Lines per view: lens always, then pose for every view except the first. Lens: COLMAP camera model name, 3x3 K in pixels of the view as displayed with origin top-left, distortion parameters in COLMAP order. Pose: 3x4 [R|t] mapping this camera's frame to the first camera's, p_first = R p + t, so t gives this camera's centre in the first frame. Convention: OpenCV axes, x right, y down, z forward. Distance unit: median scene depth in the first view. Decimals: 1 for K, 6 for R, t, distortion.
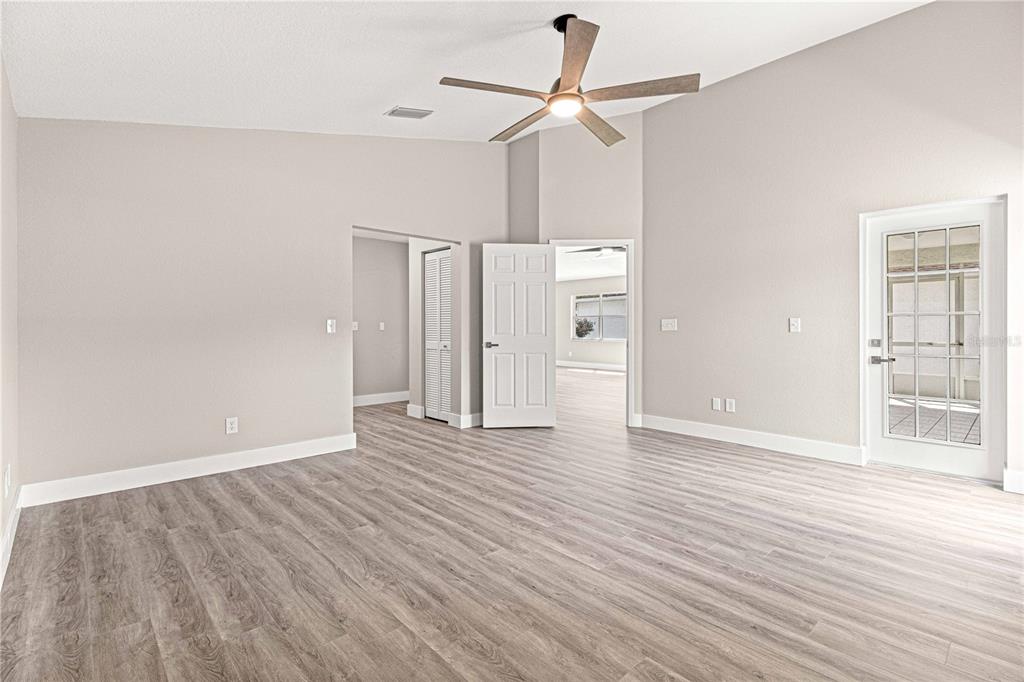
lens RADIAL K [[475.5, 0, 513.6], [0, 475.5, 336.5], [0, 0, 1]] dist [0.002915, -0.005764]
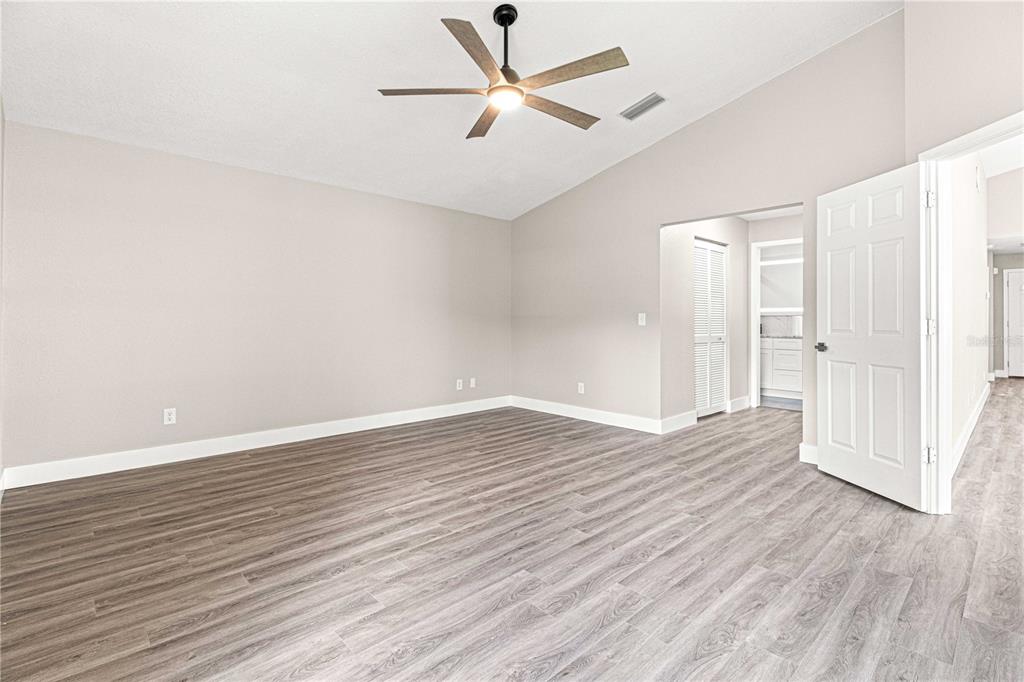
lens RADIAL K [[483.0, 0, 514.3], [0, 483.0, 329.3], [0, 0, 1]] dist [0.021436, -0.013132]
pose [[0.015321, 0.020426, -0.999674, 1.143100], [-0.022080, 0.999554, 0.020086, -0.021423], [0.999639, 0.021765, 0.015766, 1.020869]]
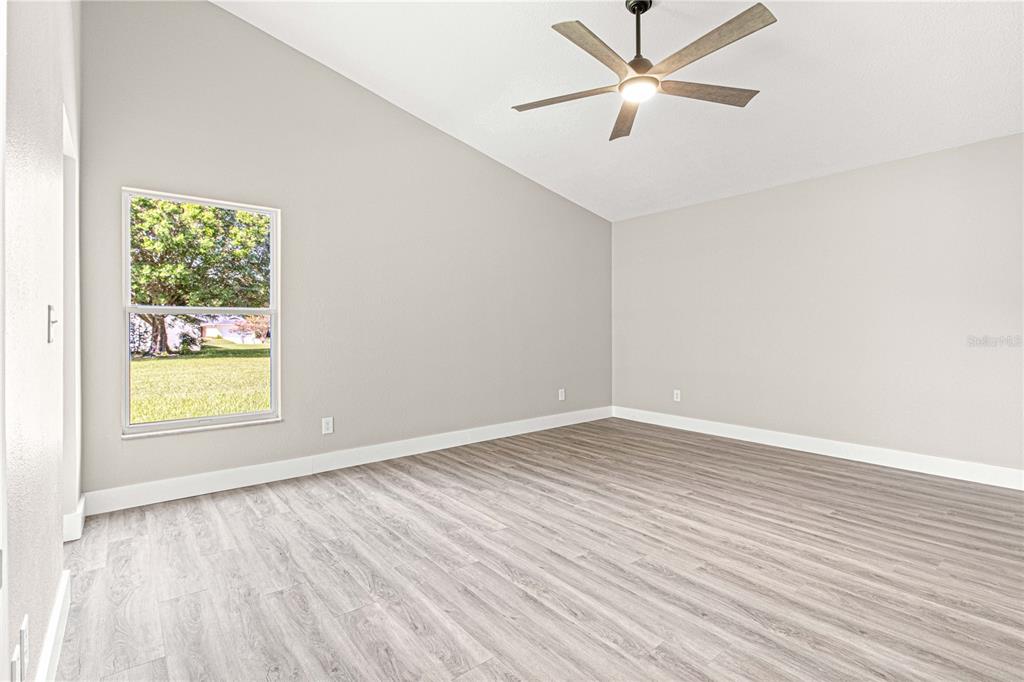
lens RADIAL K [[483.0, 0, 514.3], [0, 483.0, 329.3], [0, 0, 1]] dist [0.021436, -0.013132]
pose [[-0.997715, 0.006703, 0.067232, 0.298123], [0.008264, 0.999702, 0.022972, -0.039433], [-0.067058, 0.023475, -0.997473, 2.008960]]
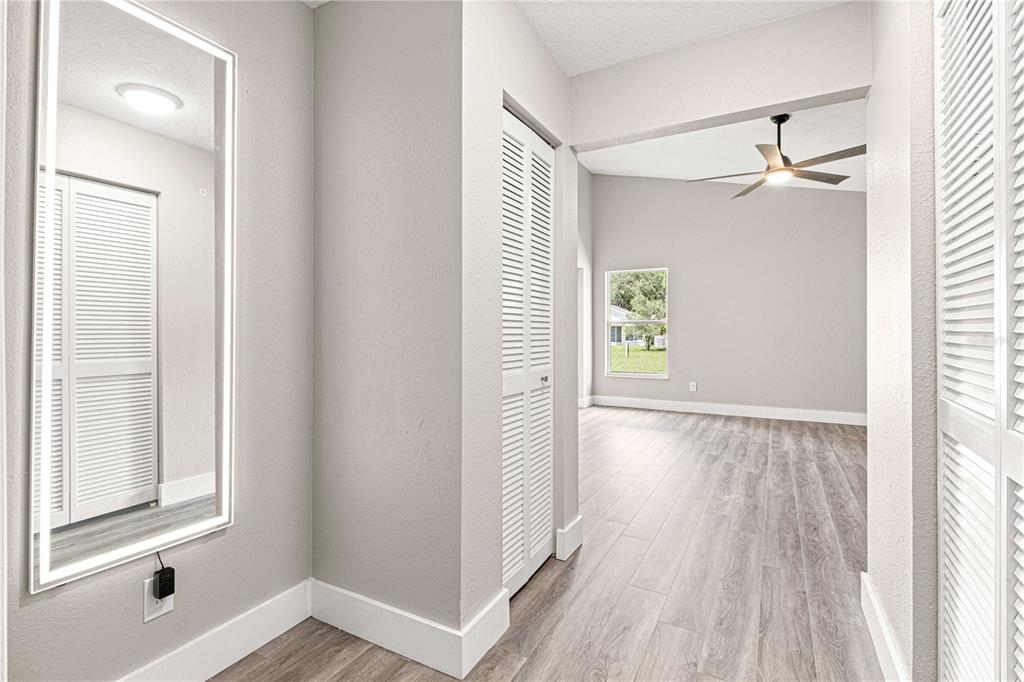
lens RADIAL K [[483.0, 0, 514.3], [0, 483.0, 329.3], [0, 0, 1]] dist [0.021436, -0.013132]
pose [[-0.317761, 0.006770, 0.948147, -1.026269], [0.022469, 0.999747, 0.000392, -0.040951], [-0.947904, 0.021428, -0.317833, 2.248958]]
